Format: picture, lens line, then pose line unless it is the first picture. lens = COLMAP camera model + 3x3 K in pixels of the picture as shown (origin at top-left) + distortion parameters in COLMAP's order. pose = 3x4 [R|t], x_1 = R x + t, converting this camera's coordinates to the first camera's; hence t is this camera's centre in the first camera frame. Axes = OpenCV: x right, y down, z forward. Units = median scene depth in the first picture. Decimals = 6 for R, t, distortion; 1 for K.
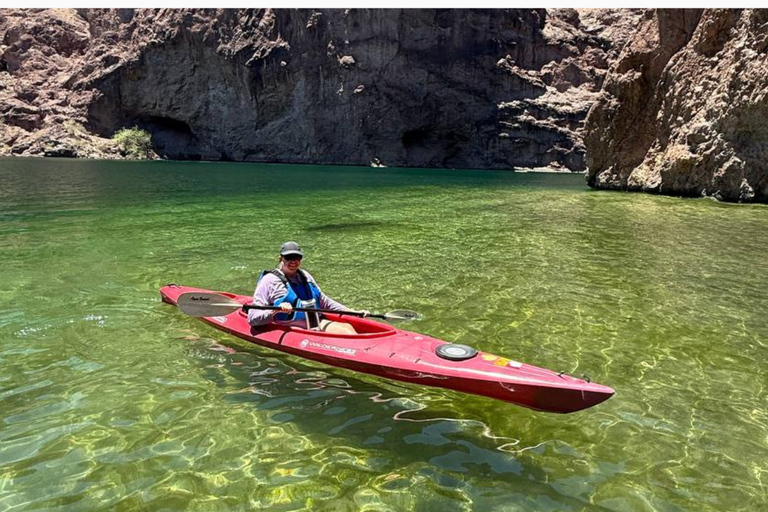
lens RADIAL K [[511.7, 0, 384.7], [0, 511.7, 264.0], [0, 0, 1]] dist [0.005227, -0.005939]
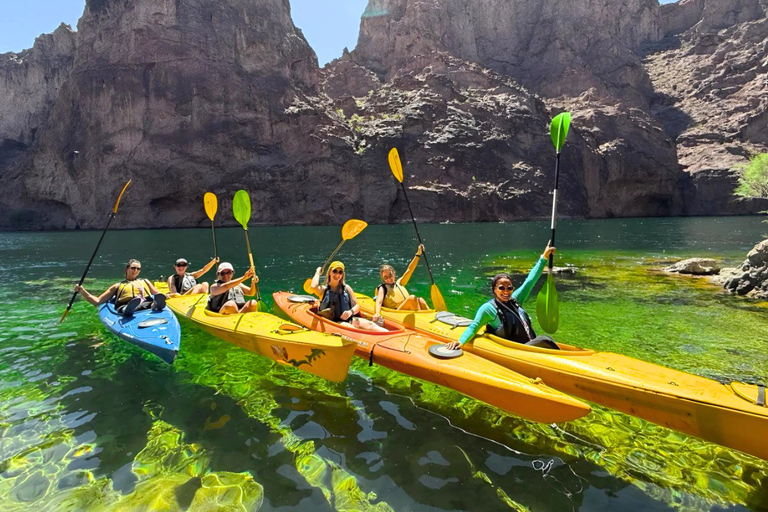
lens RADIAL K [[330.3, 0, 369.2], [0, 330.3, 205.8], [0, 0, 1]] dist [0.000799, -0.000078]
pose [[0.973458, -0.055373, -0.222066, 0.717177], [0.008159, 0.978070, -0.208118, -0.073932], [0.228720, 0.200782, 0.952562, 0.373827]]
